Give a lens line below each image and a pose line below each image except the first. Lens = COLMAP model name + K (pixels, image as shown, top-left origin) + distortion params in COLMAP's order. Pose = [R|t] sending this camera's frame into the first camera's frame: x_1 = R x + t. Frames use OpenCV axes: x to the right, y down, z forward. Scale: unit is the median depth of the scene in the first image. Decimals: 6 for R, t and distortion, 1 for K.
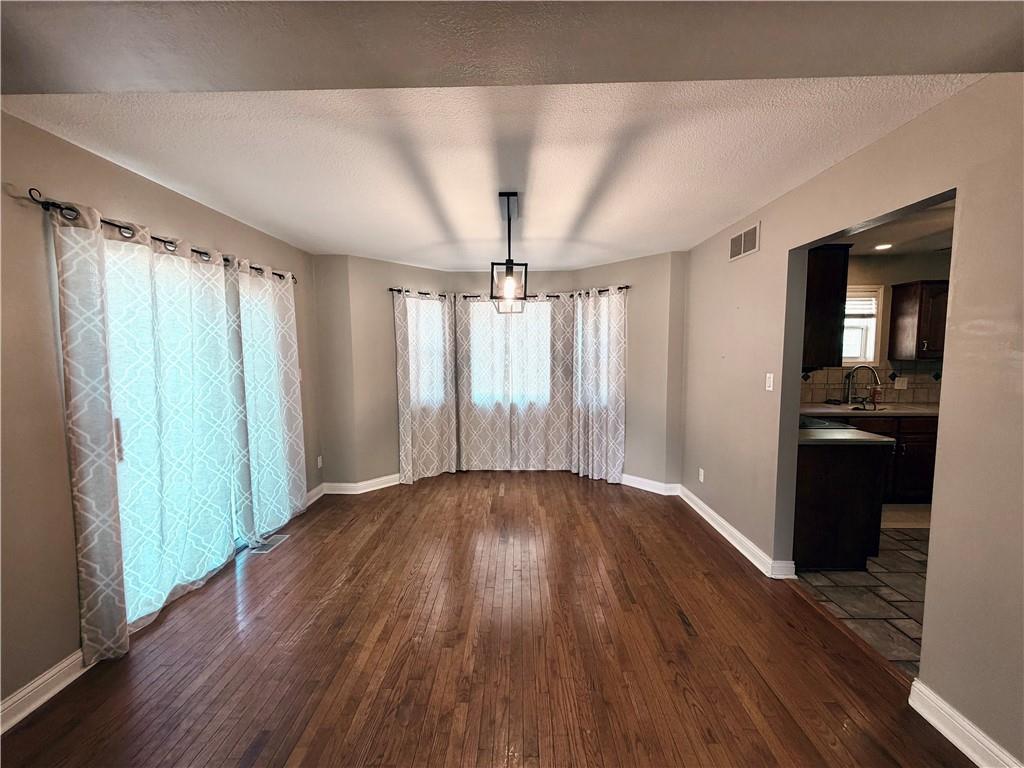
lens RADIAL K [[408.4, 0, 507.2], [0, 408.4, 383.2], [0, 0, 1]] dist [-0.000577, 0.000011]
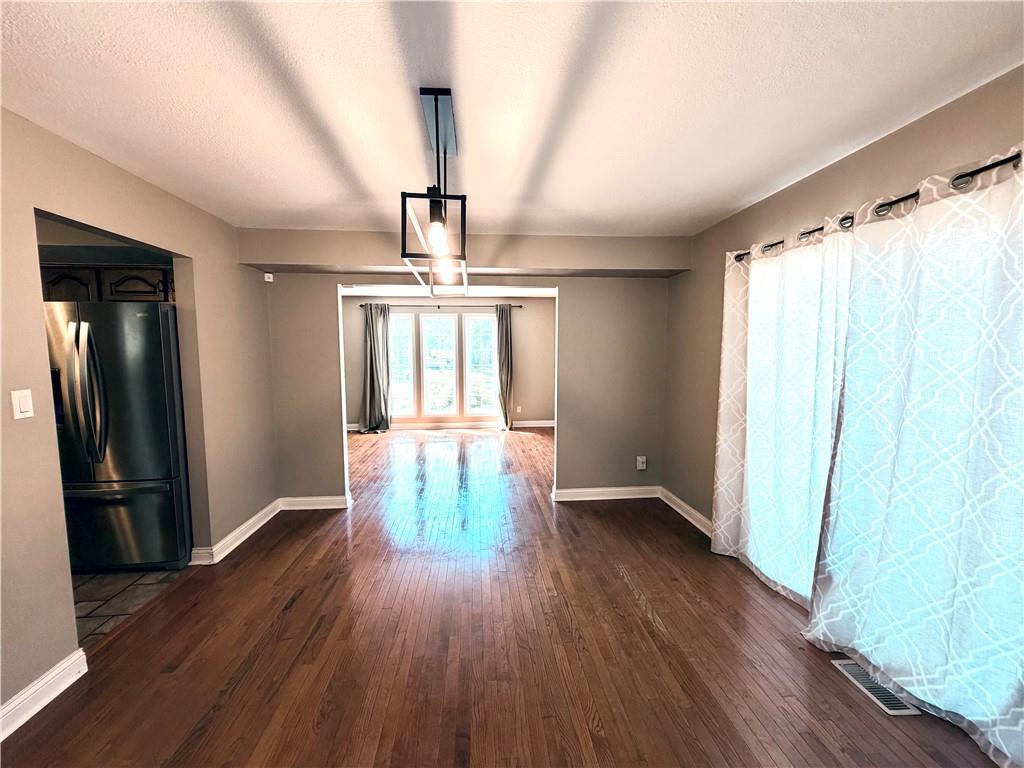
lens RADIAL K [[408.4, 0, 509.0], [0, 408.4, 387.9], [0, 0, 1]] dist [-0.000577, 0.000011]
pose [[-0.994003, 0.016543, -0.108093, -0.013256], [-0.002353, 0.985027, 0.172387, -0.081802], [0.109326, 0.171607, -0.979081, 1.023203]]
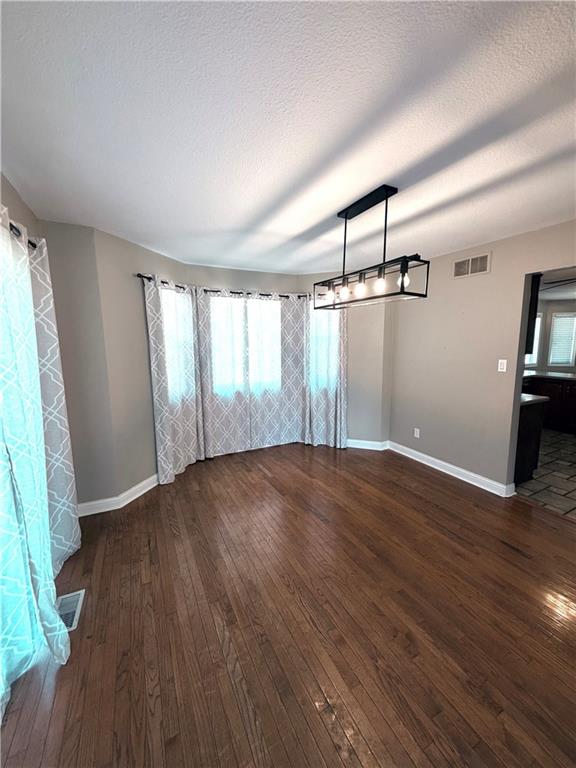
lens RADIAL K [[306.3, 0, 288.8], [0, 306.3, 381.2], [0, 0, 1]] dist [-0.000577, 0.000011]
pose [[0.879410, -0.063579, 0.471800, -0.328500], [0.039454, 0.997366, 0.060862, -0.027080], [-0.474427, -0.034908, 0.879603, 0.244520]]
